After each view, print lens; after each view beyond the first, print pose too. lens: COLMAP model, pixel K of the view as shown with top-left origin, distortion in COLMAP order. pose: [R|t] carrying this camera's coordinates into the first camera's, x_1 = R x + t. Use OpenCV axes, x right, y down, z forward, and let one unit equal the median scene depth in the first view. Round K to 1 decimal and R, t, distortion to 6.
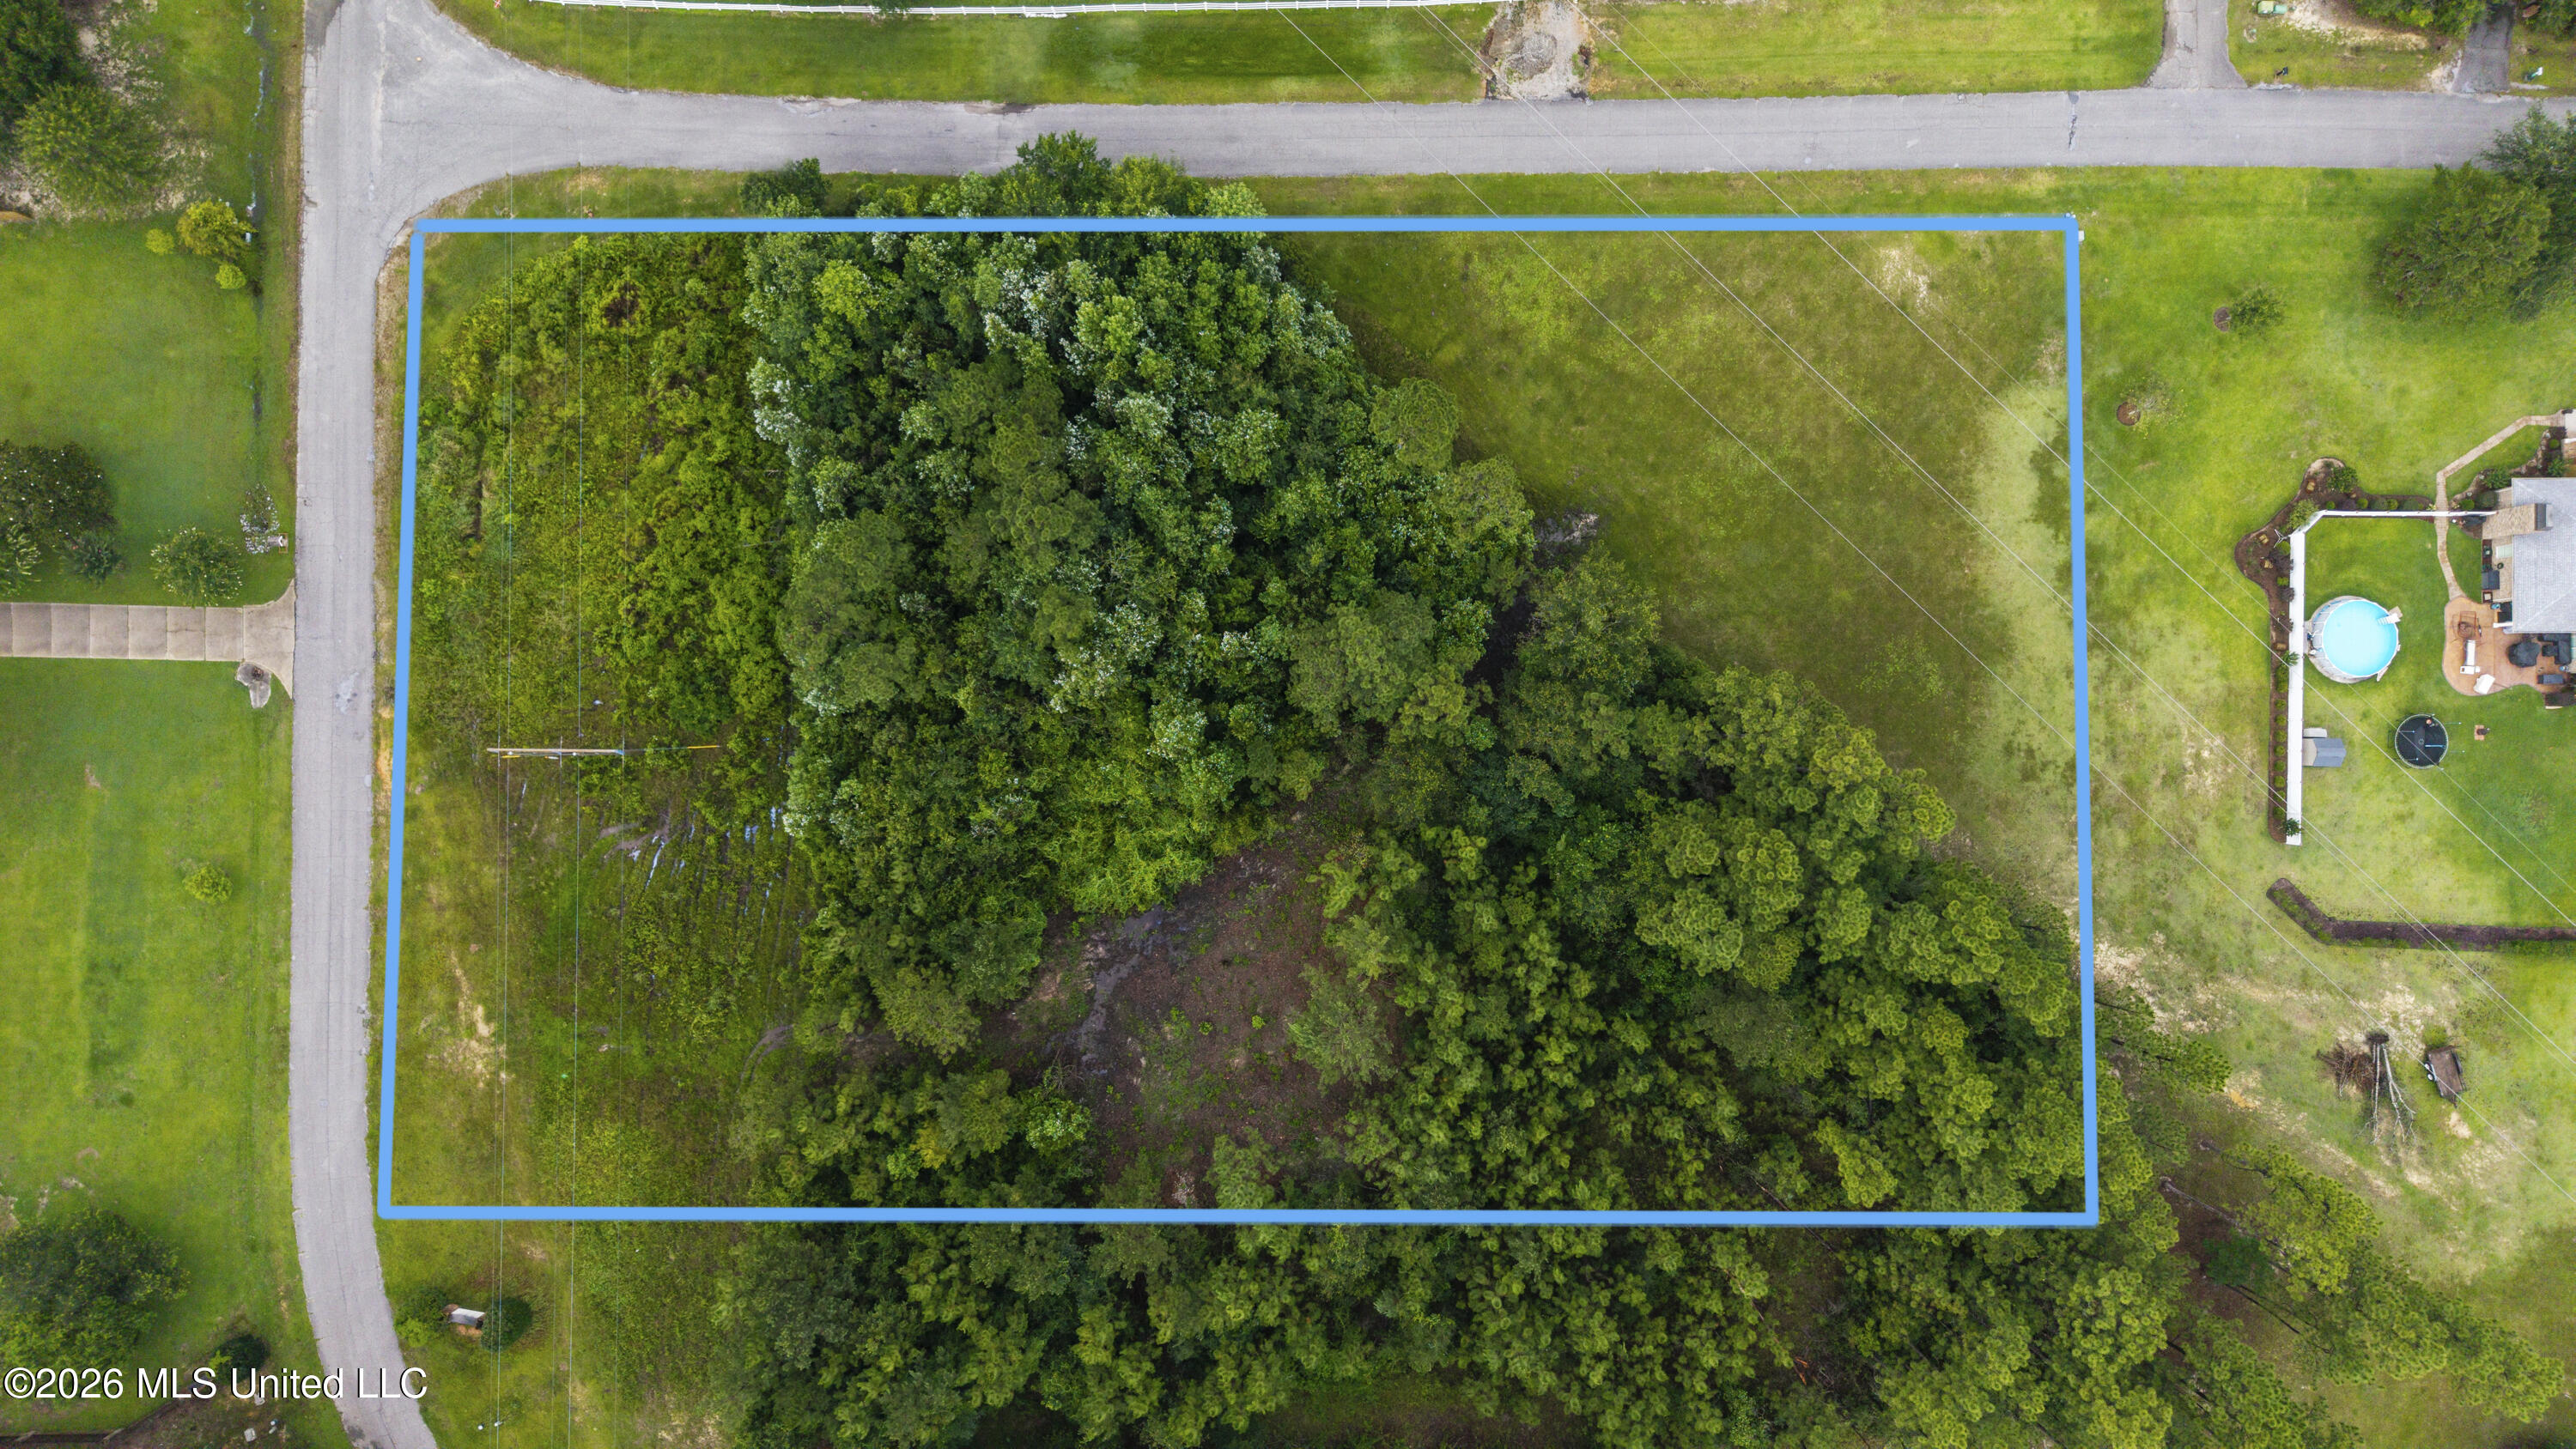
lens RADIAL K [[1727.3, 0, 1288.0], [0, 1727.3, 724.5], [0, 0, 1]] dist [0.015140, -0.002632]
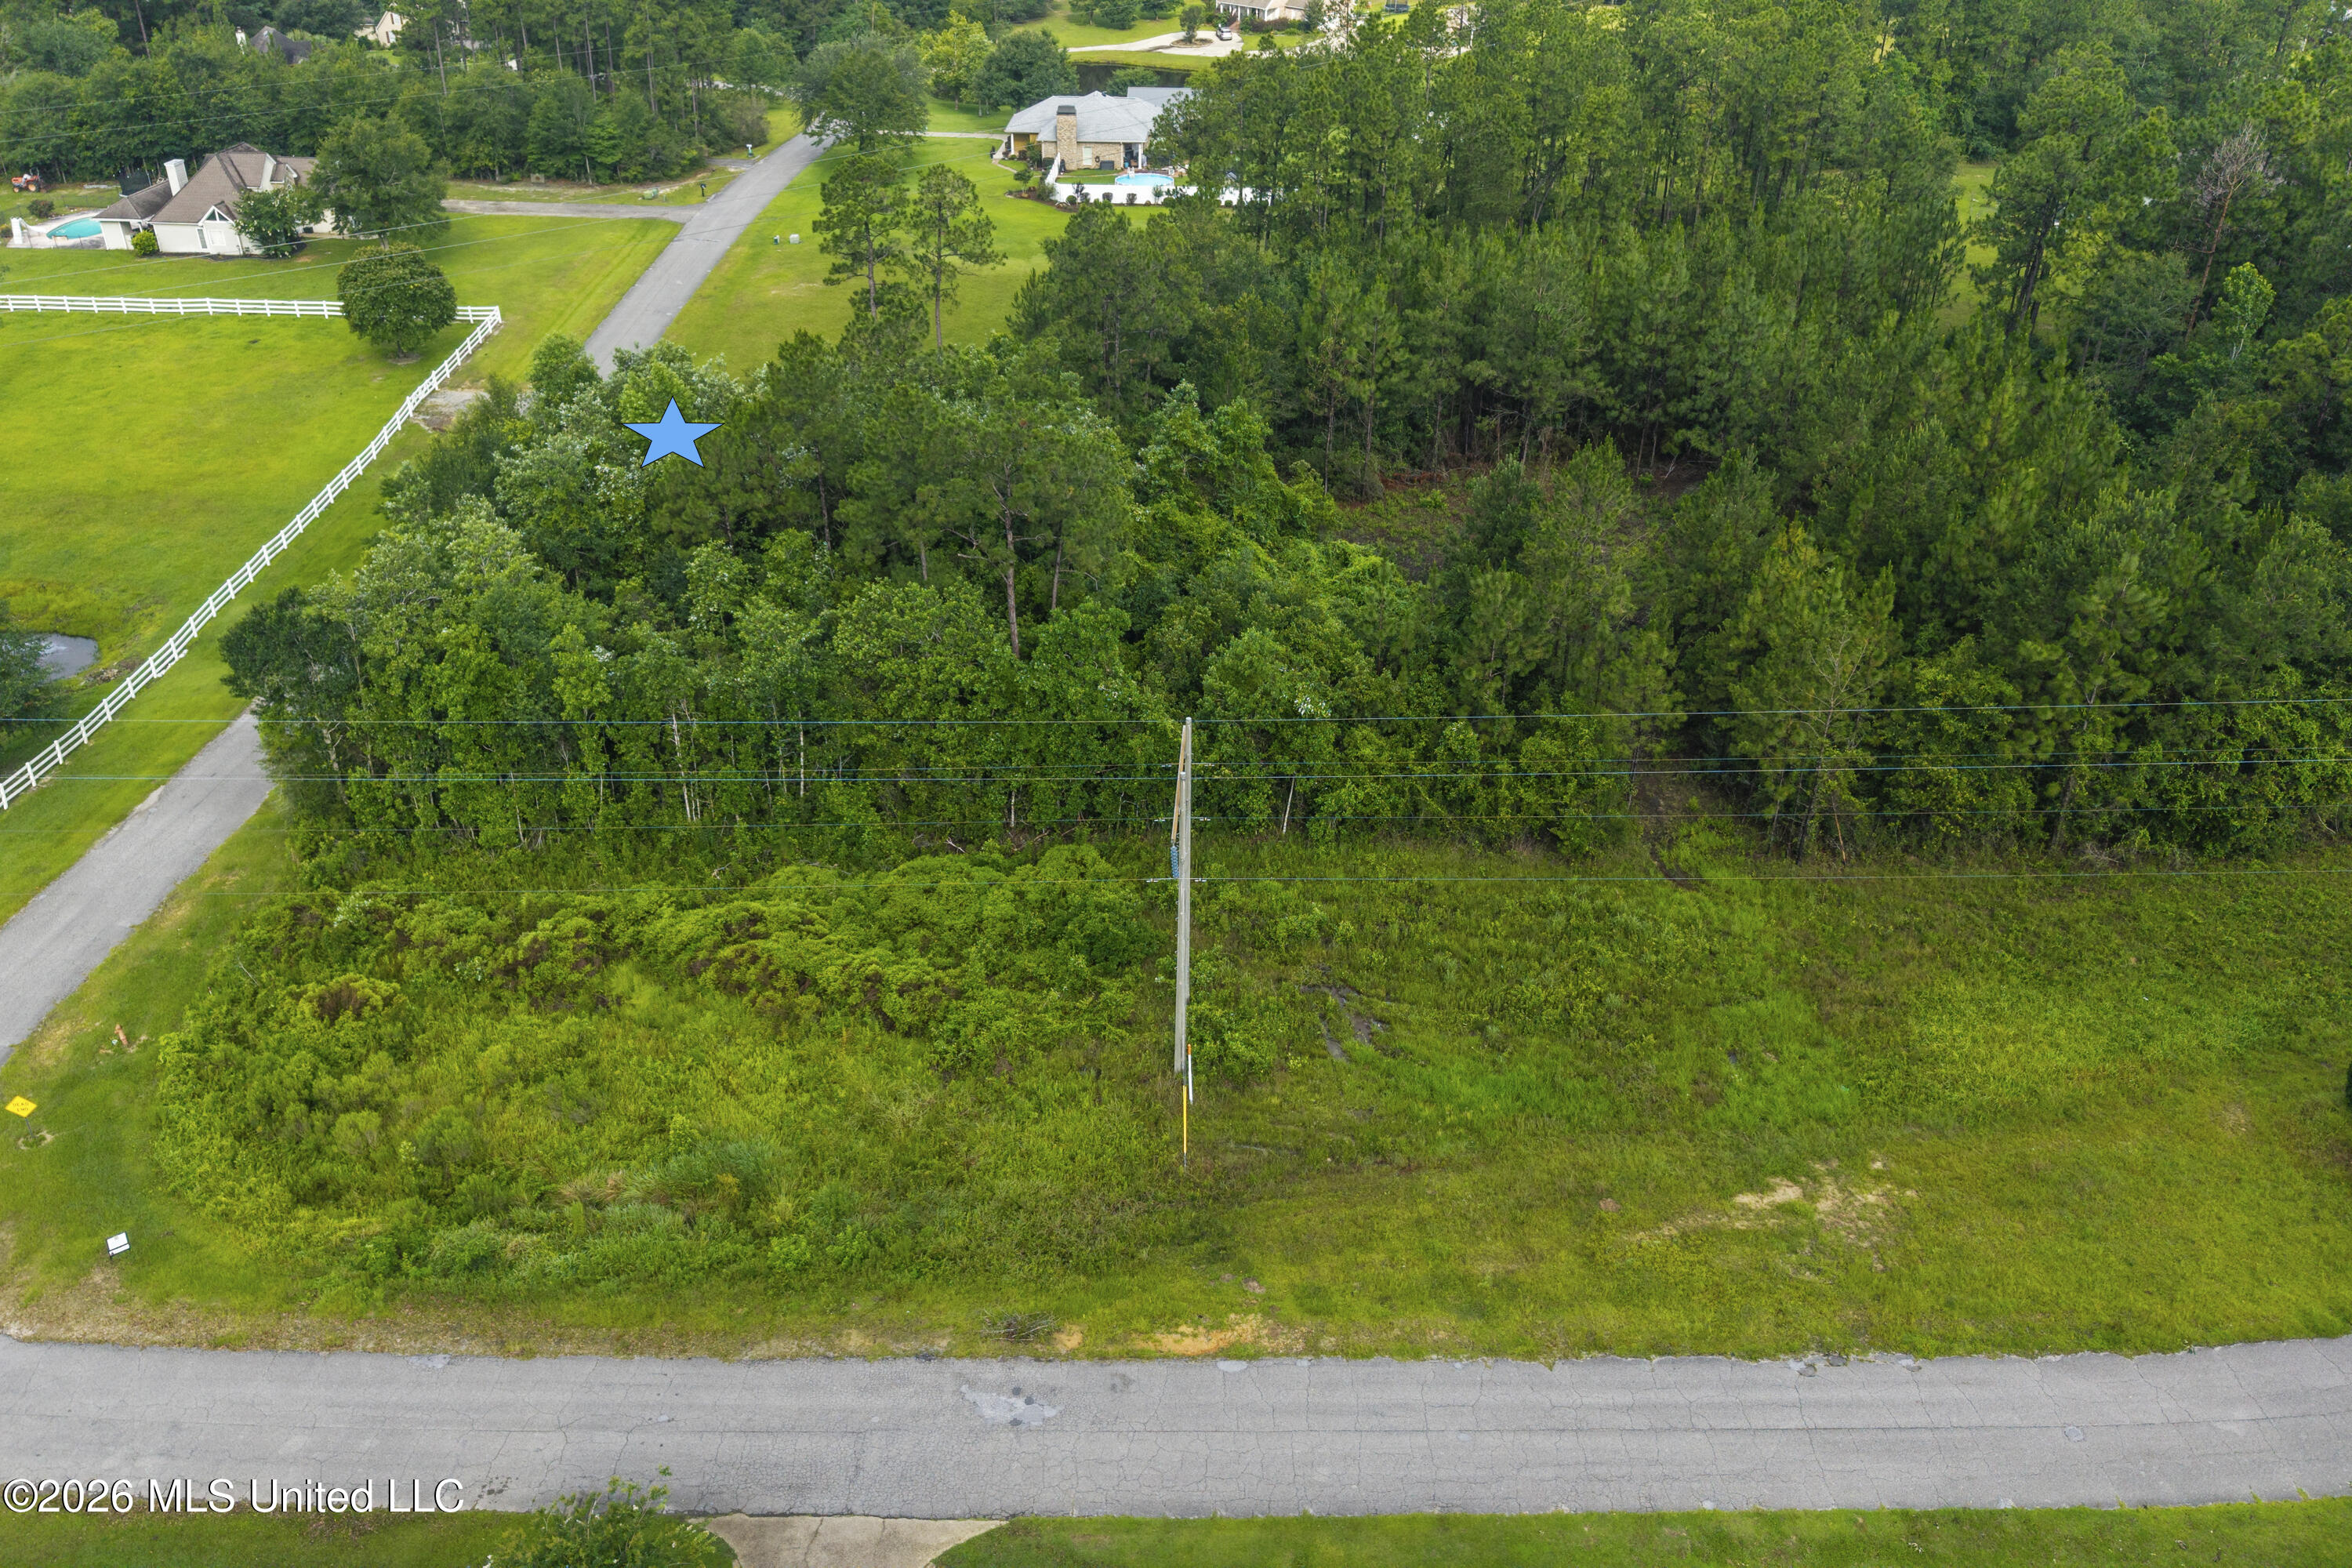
lens RADIAL K [[1863.9, 0, 1176.0], [0, 1863.9, 784.0], [0, 0, 1]] dist [0.061273, -0.092229]
pose [[0.039837, -0.512144, 0.857975, -0.831439], [0.999175, 0.027155, -0.030184, 0.028620], [-0.007840, 0.858470, 0.512803, 0.655484]]
